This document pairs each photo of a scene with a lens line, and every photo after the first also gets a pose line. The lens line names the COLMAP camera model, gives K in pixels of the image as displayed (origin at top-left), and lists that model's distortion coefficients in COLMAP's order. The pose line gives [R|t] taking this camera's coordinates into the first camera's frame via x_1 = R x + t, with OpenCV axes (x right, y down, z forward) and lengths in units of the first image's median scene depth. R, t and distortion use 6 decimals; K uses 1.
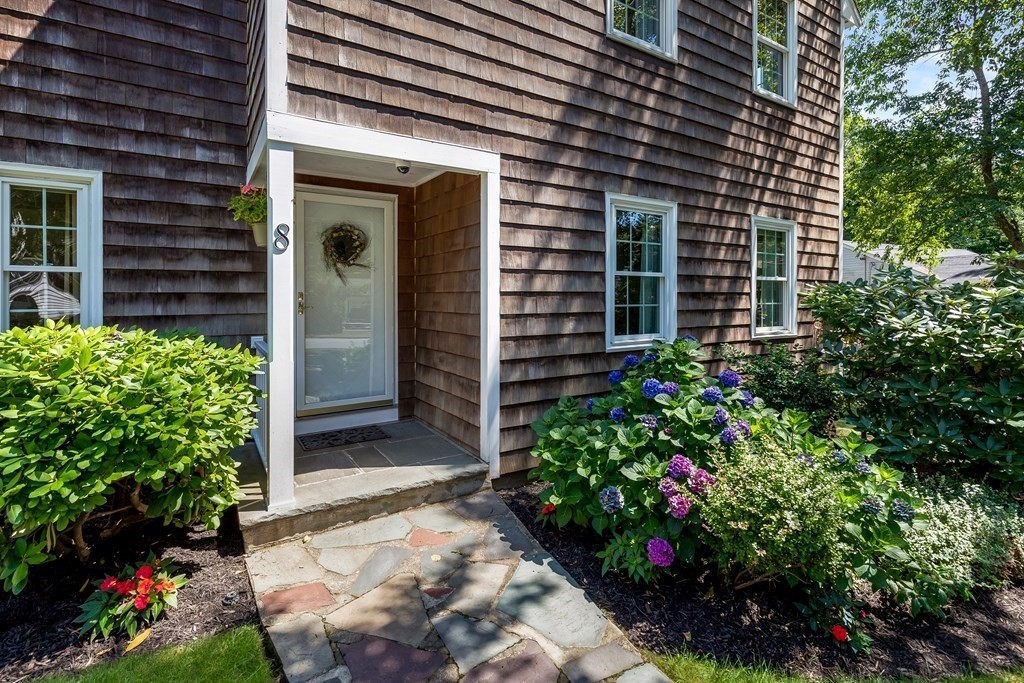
lens RADIAL K [[487.8, 0, 511.2], [0, 487.8, 297.6], [0, 0, 1]] dist [0.005201, -0.000174]
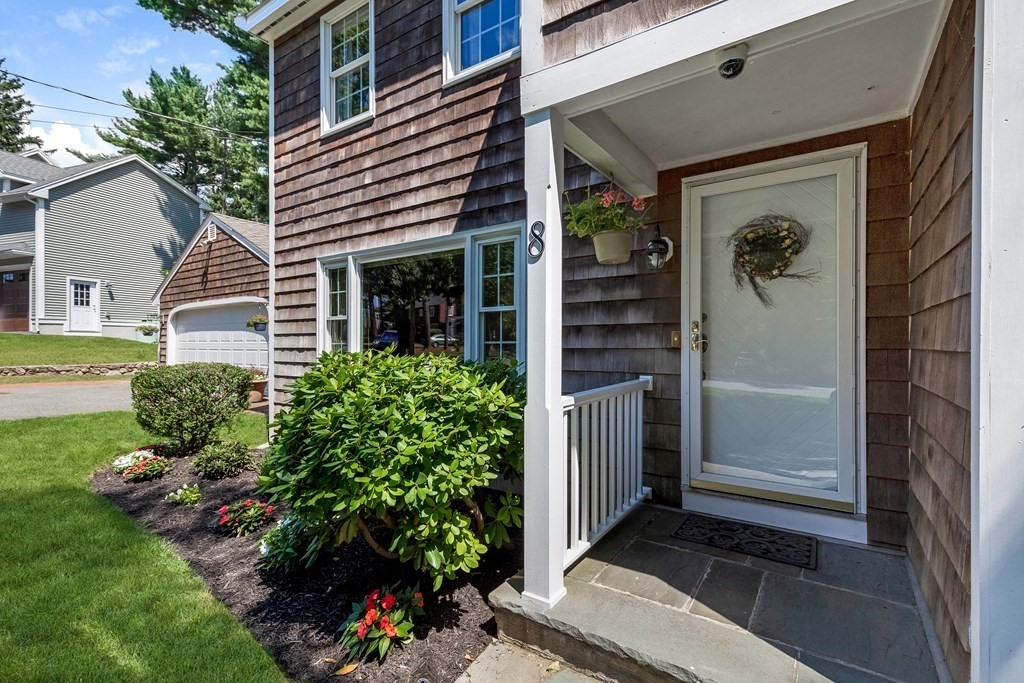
lens RADIAL K [[466.5, 0, 513.5], [0, 466.5, 343.9], [0, 0, 1]] dist [0.012651, 0.000086]
pose [[0.394059, -0.000797, -0.919085, 0.127325], [0.000137, 1.000000, -0.000809, 0.026838], [0.919085, 0.000192, 0.394058, 0.505394]]
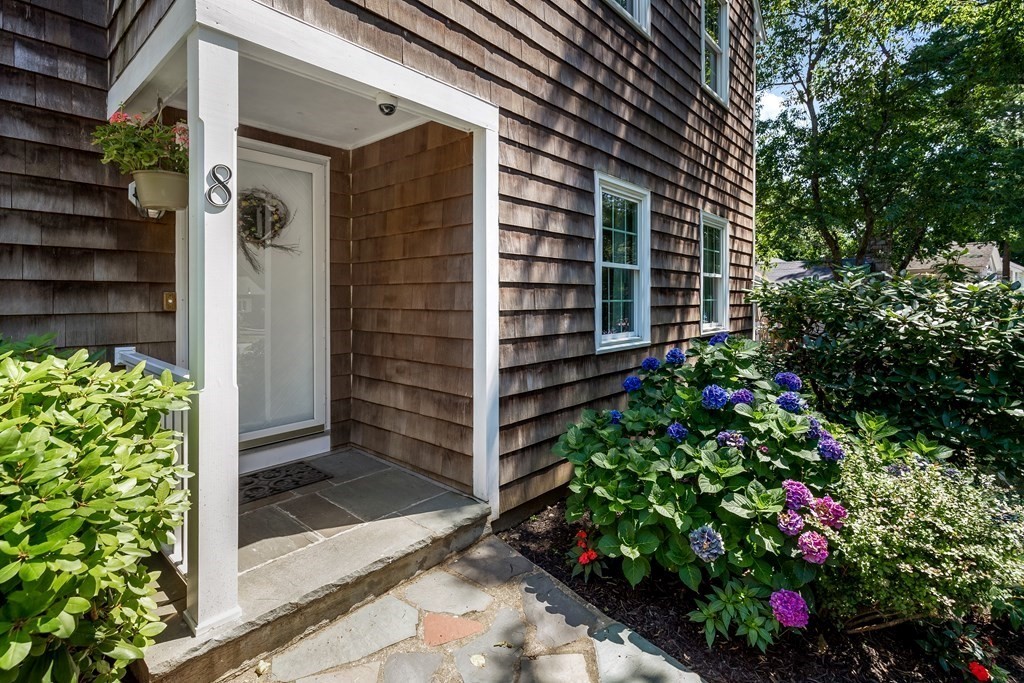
lens RADIAL K [[487.8, 0, 511.2], [0, 487.8, 297.6], [0, 0, 1]] dist [0.005201, -0.000174]
pose [[0.960285, 0.001158, 0.279020, -0.211192], [-0.000819, 0.999999, -0.001331, 0.013192], [-0.279021, 0.001050, 0.960284, 0.223050]]
